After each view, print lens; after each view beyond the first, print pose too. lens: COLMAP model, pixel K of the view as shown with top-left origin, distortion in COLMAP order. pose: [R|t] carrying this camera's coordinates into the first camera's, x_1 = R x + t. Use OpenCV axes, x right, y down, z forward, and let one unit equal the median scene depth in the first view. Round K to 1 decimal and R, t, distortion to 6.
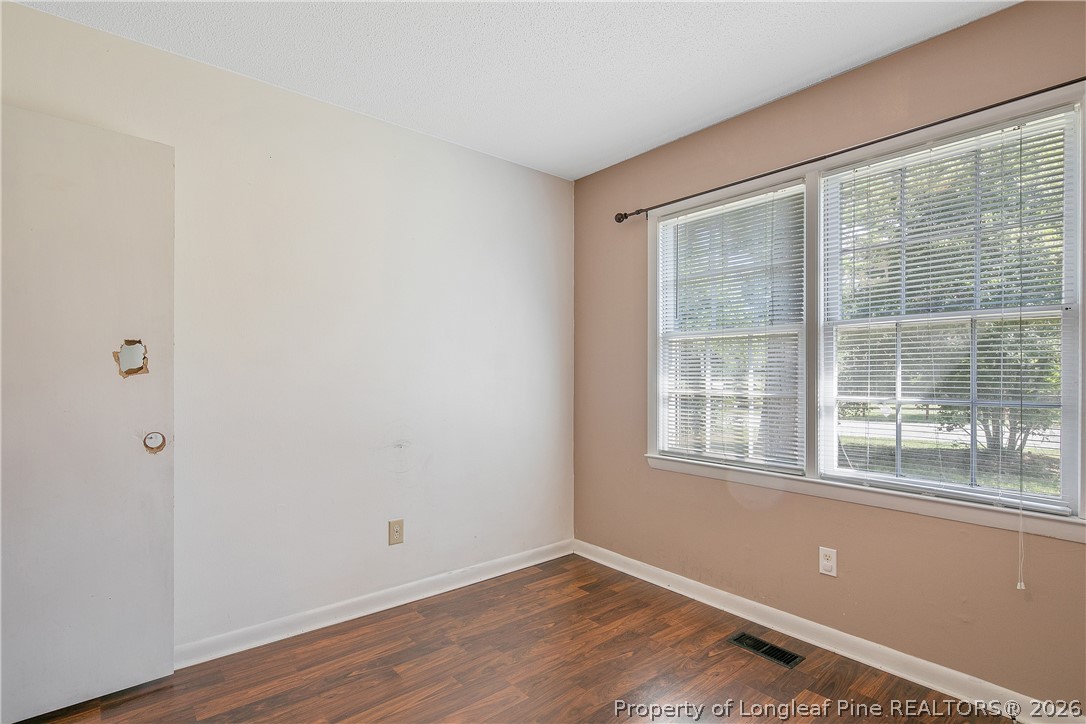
lens RADIAL K [[525.2, 0, 542.7], [0, 525.2, 375.9], [0, 0, 1]] dist [-0.002747, -0.000405]
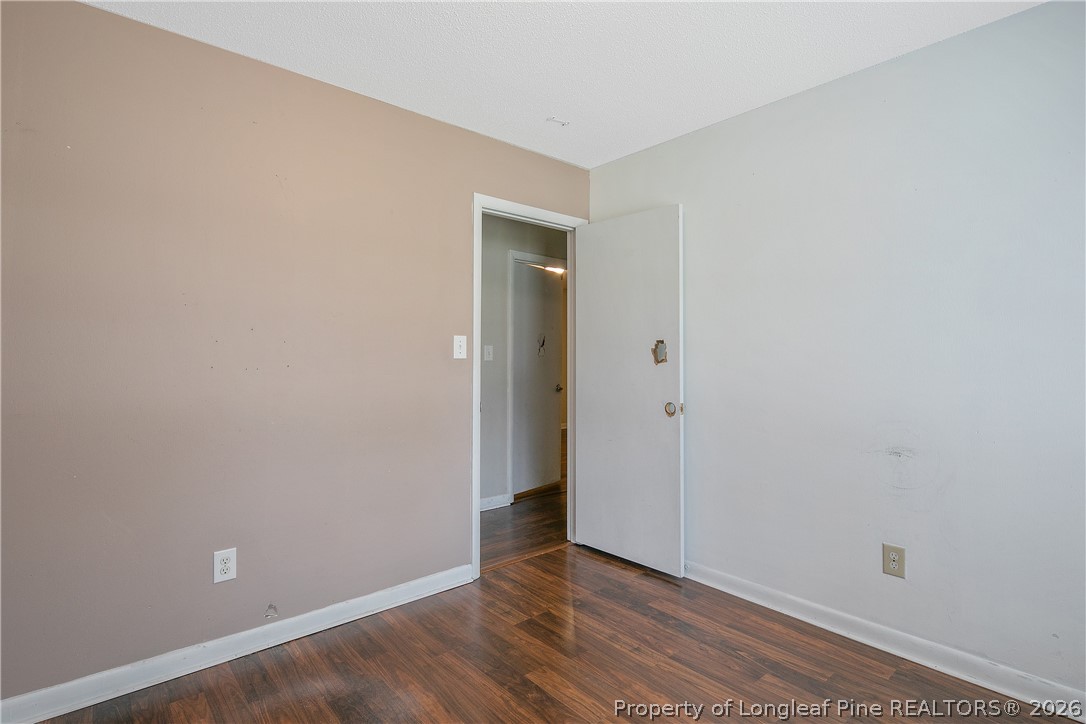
lens RADIAL K [[528.8, 0, 543.0], [0, 528.8, 362.0], [0, 0, 1]] dist [-0.000029, -0.000472]
pose [[0.014953, -0.000637, -0.999888, 0.617838], [-0.004136, 0.999991, -0.000699, -0.002418], [0.999880, 0.004146, 0.014950, 0.541729]]
